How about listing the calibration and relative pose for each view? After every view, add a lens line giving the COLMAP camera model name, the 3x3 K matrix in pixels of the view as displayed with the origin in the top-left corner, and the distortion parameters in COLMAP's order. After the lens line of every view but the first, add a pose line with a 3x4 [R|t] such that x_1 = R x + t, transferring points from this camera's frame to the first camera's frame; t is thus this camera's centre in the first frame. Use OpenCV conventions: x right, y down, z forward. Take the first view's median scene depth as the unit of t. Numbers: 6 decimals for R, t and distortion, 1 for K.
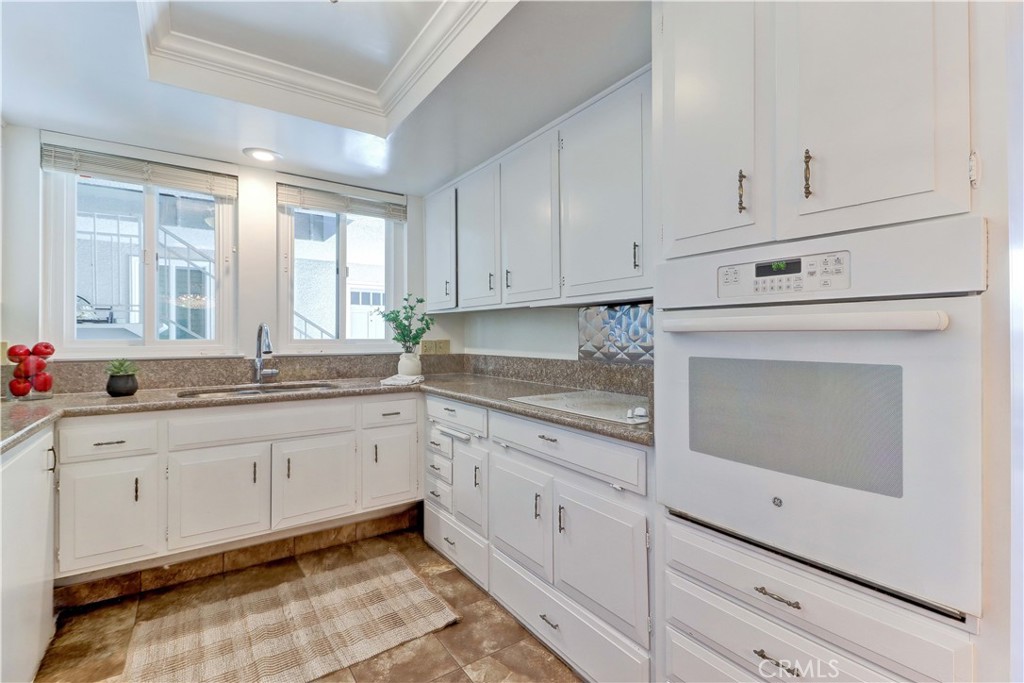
lens RADIAL K [[444.1, 0, 529.5], [0, 444.1, 328.1], [0, 0, 1]] dist [0.021896, -0.011487]
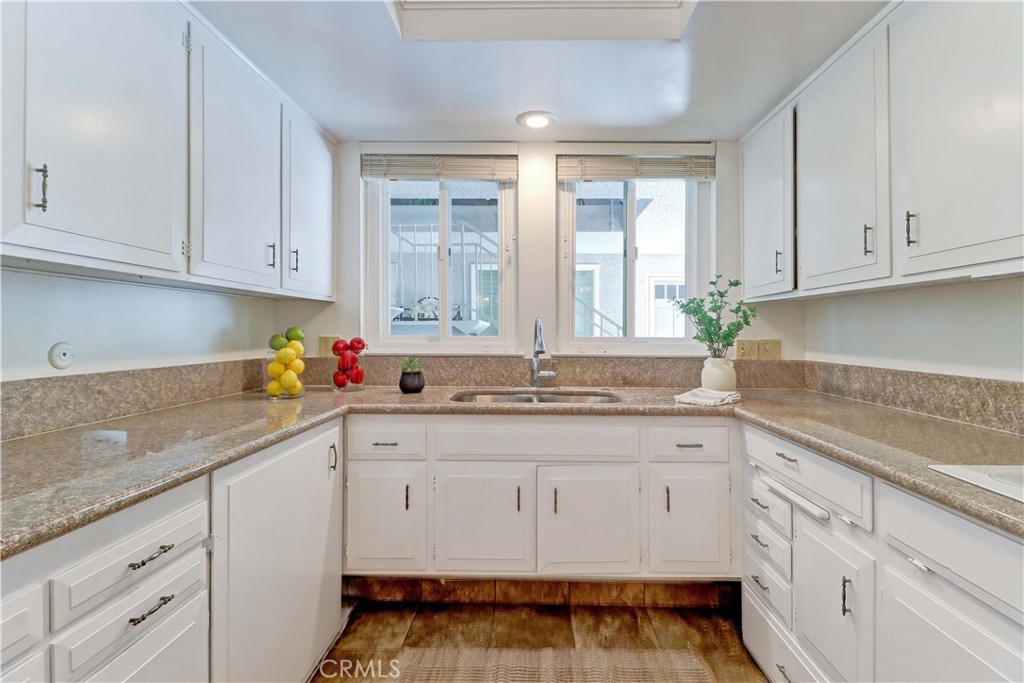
lens RADIAL K [[444.1, 0, 529.5], [0, 444.1, 328.1], [0, 0, 1]] dist [0.021896, -0.011487]
pose [[0.779157, -0.000398, -0.626829, -0.071299], [0.004468, 0.999978, 0.004919, 0.004237], [0.626813, -0.006633, 0.779141, 0.313899]]
